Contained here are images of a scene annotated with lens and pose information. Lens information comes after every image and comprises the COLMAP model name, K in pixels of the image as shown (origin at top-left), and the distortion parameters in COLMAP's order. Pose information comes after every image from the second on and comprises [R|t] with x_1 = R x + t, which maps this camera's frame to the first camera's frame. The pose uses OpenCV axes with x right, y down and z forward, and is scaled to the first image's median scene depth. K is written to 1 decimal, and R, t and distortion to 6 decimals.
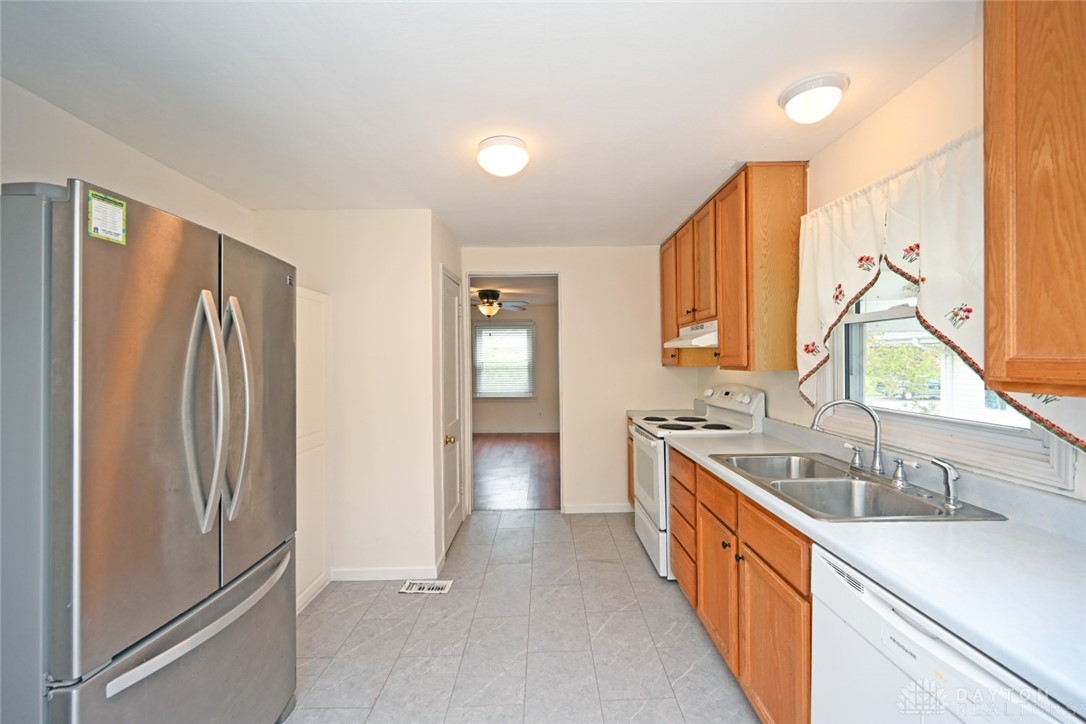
lens RADIAL K [[427.8, 0, 547.2], [0, 427.8, 357.2], [0, 0, 1]] dist [0.001161, 0.000253]
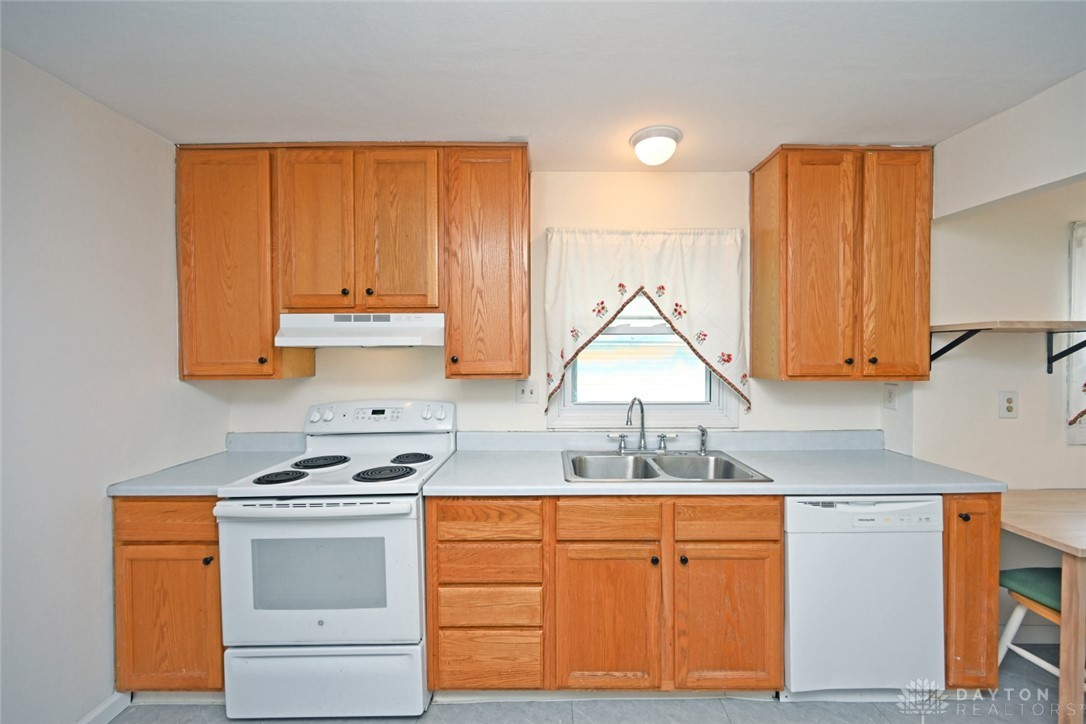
lens RADIAL K [[427.8, 0, 548.2], [0, 427.8, 359.8], [0, 0, 1]] dist [0.001161, 0.000253]
pose [[0.008103, -0.002394, 0.999964, -0.565330], [-0.001448, 0.999996, 0.002405, -0.011601], [-0.999966, -0.001468, 0.008100, 1.280833]]
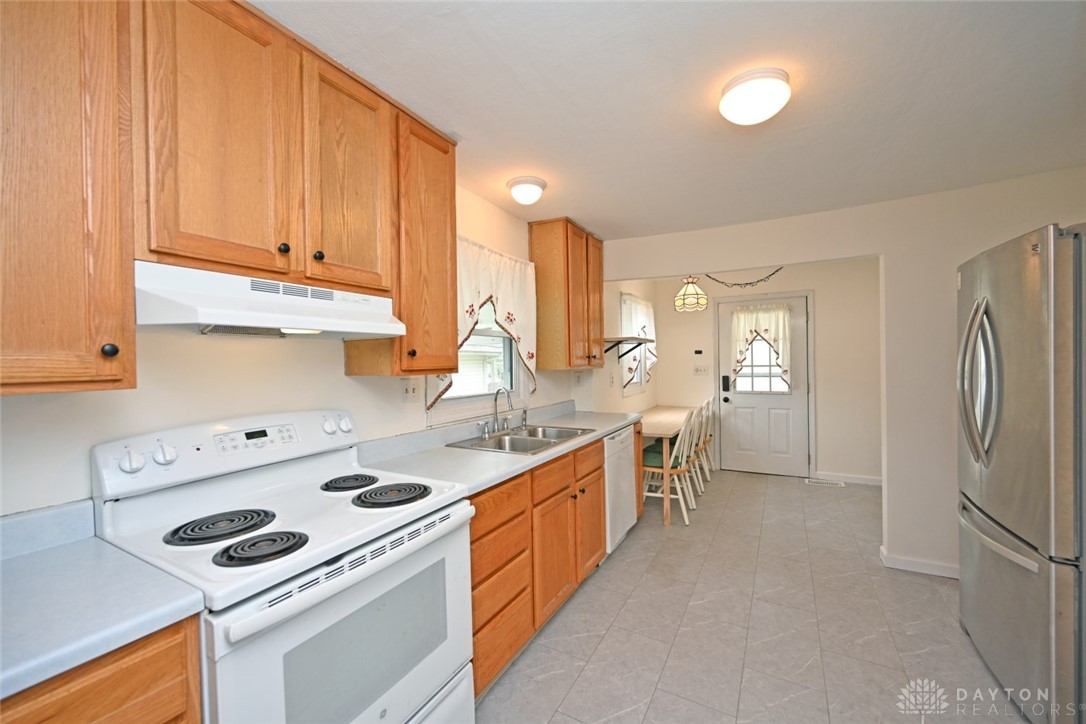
lens RADIAL K [[427.8, 0, 539.1], [0, 427.8, 364.5], [0, 0, 1]] dist [0.001161, 0.000253]
pose [[-0.866105, 0.019600, 0.499478, -0.171618], [0.021741, 0.999762, -0.001533, 0.026262], [-0.499389, 0.009531, -0.866325, 2.297081]]
